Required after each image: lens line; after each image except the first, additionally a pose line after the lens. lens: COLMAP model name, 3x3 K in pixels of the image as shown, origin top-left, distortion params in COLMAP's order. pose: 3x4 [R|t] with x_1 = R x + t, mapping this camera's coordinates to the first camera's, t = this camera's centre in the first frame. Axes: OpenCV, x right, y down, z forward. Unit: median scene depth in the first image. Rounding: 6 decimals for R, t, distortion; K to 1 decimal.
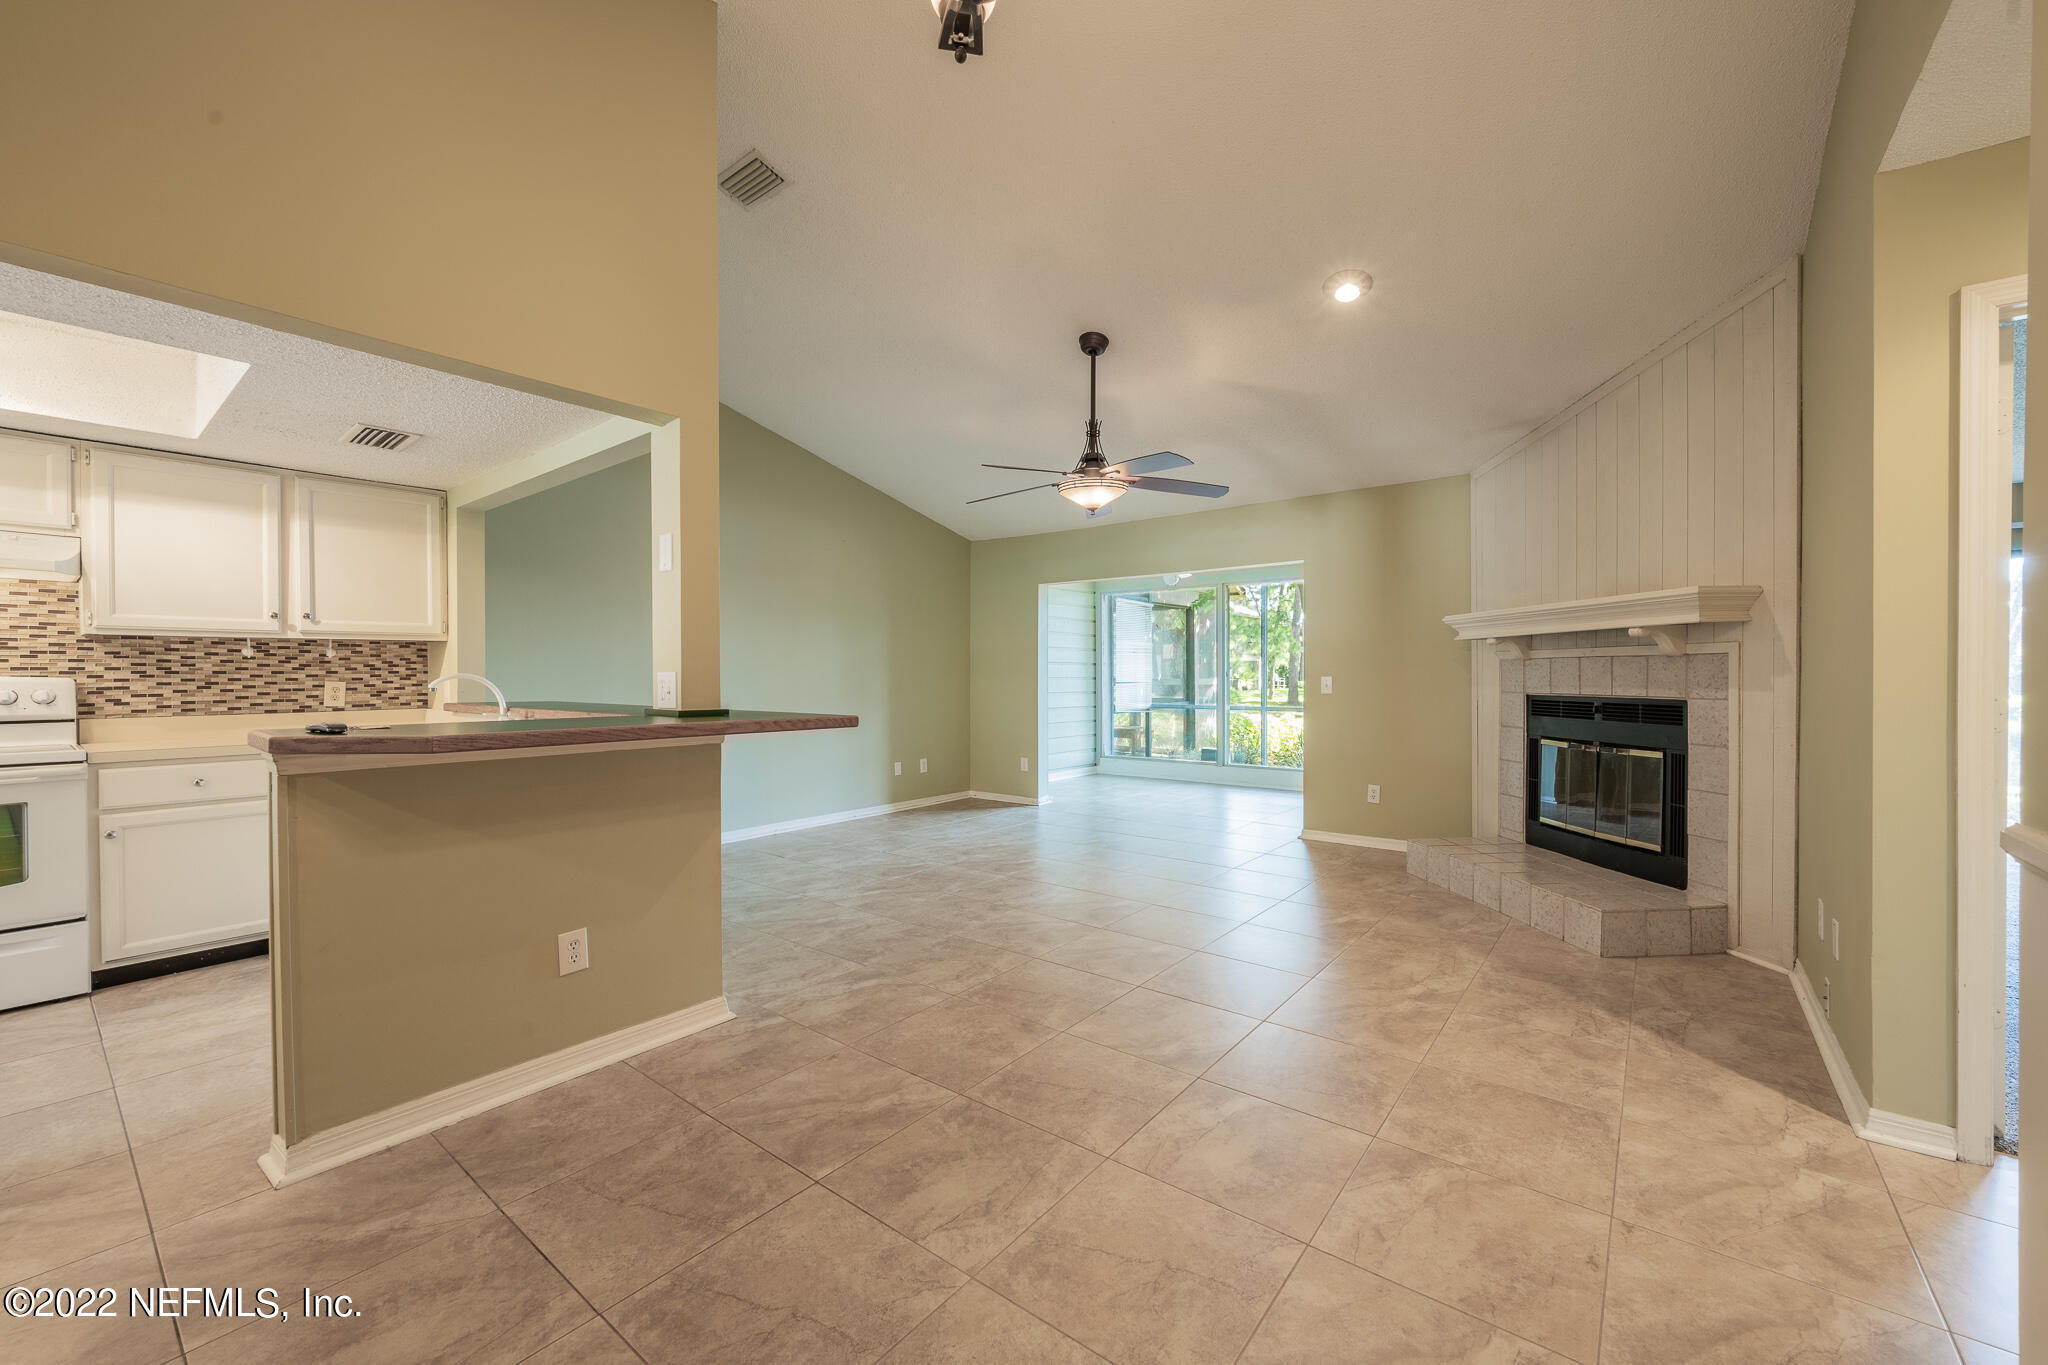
lens RADIAL K [[809.2, 0, 1026.5], [0, 809.2, 680.7], [0, 0, 1]] dist [-0.000574, -0.000087]
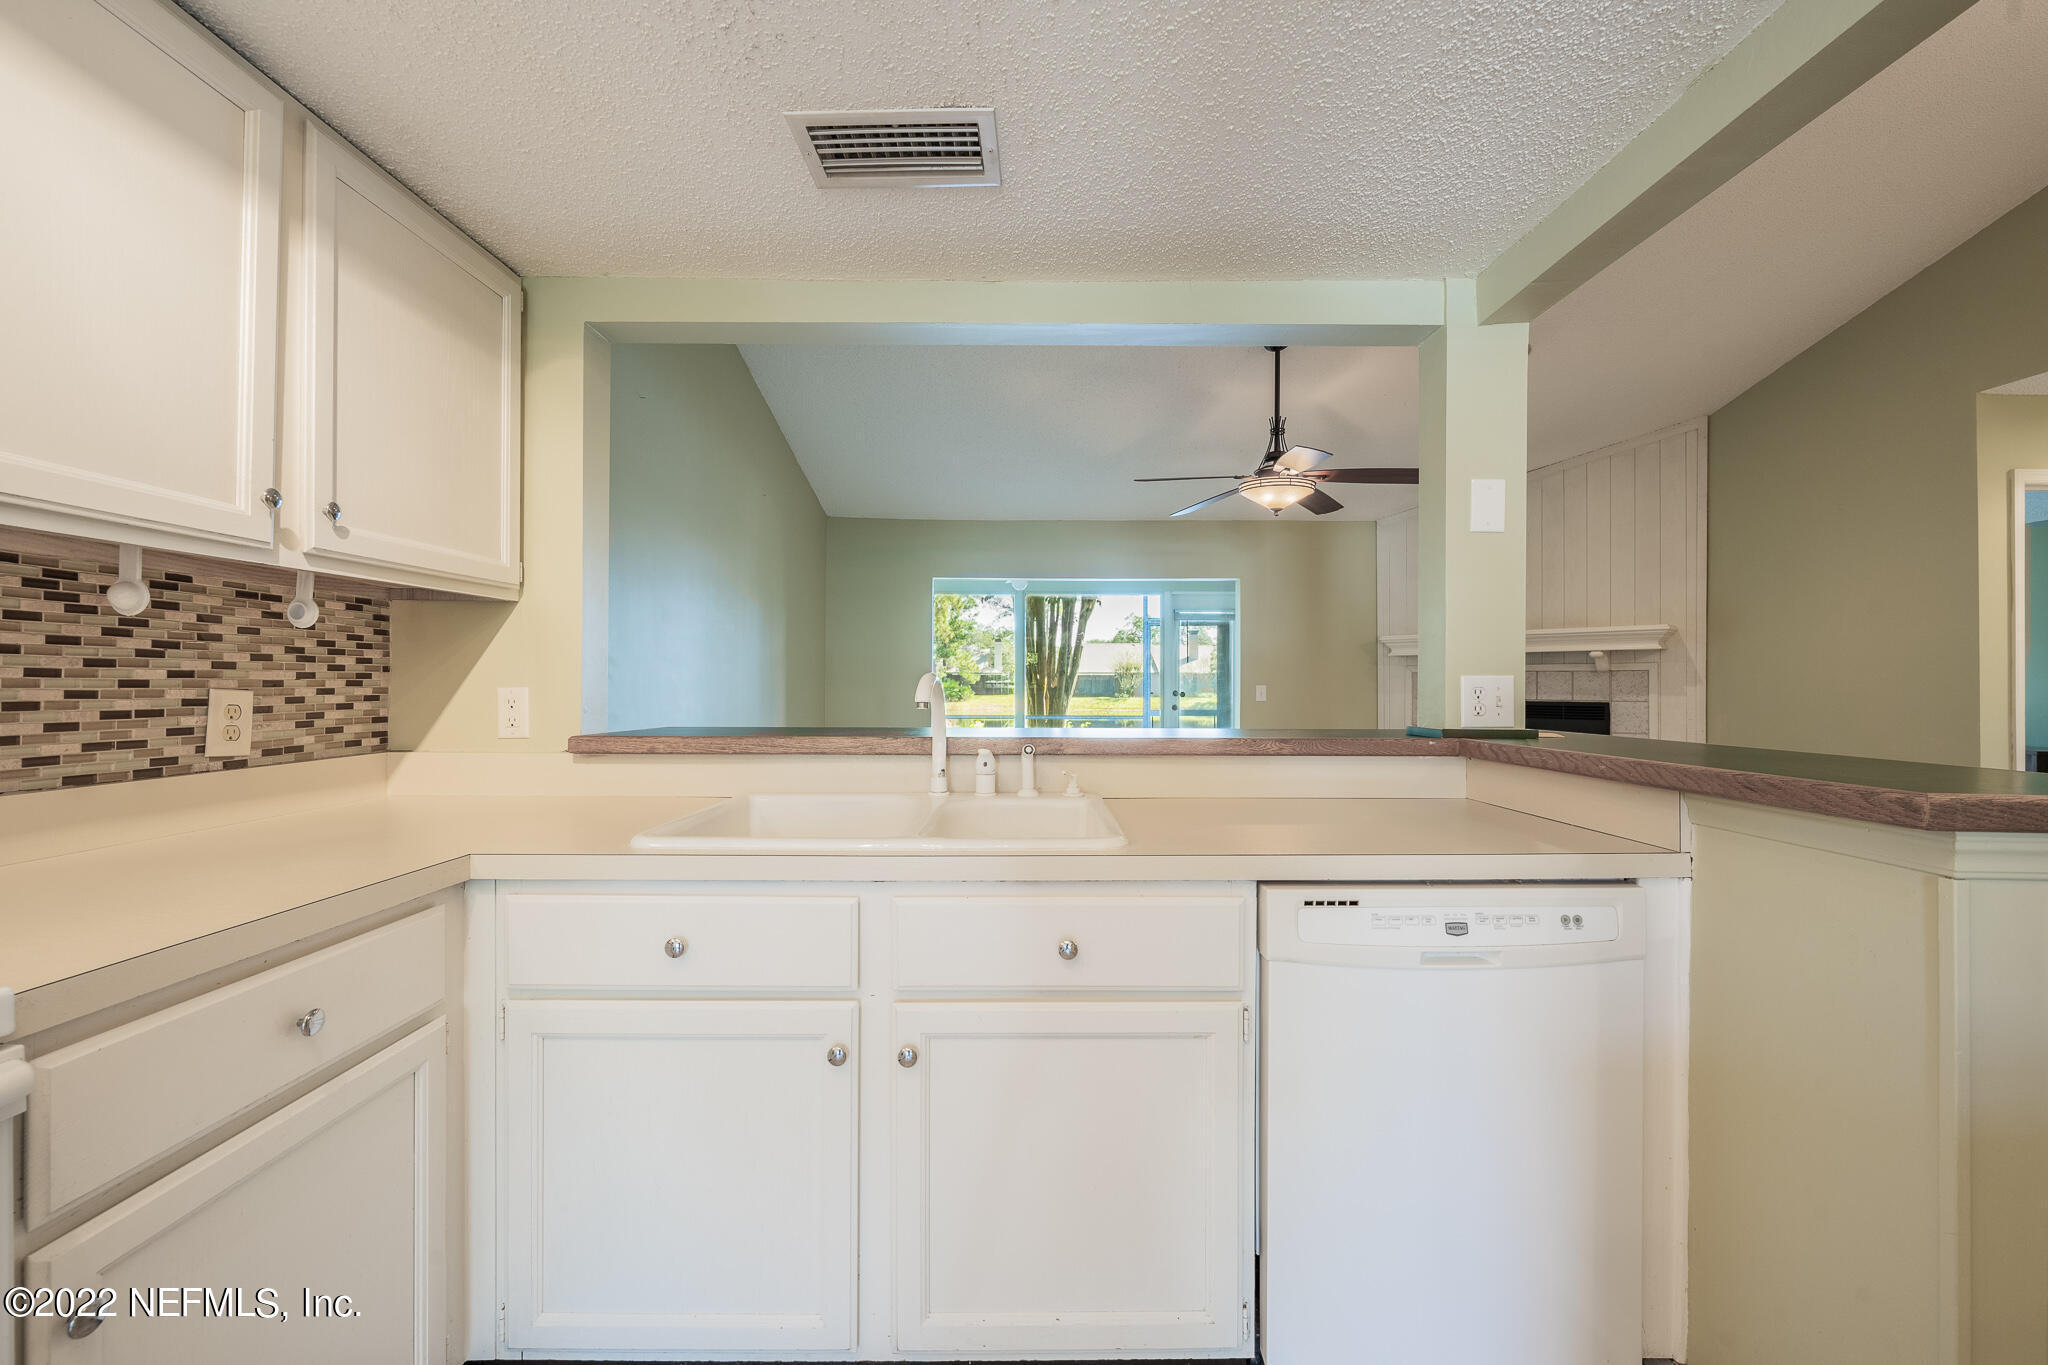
lens RADIAL K [[809.2, 0, 1027.1], [0, 809.2, 682.3], [0, 0, 1]] dist [-0.000574, -0.000087]
pose [[0.778129, 0.005663, 0.628079, -0.878864], [0.000069, 0.999959, -0.009102, 0.001030], [-0.628104, 0.007126, 0.778096, 0.520250]]
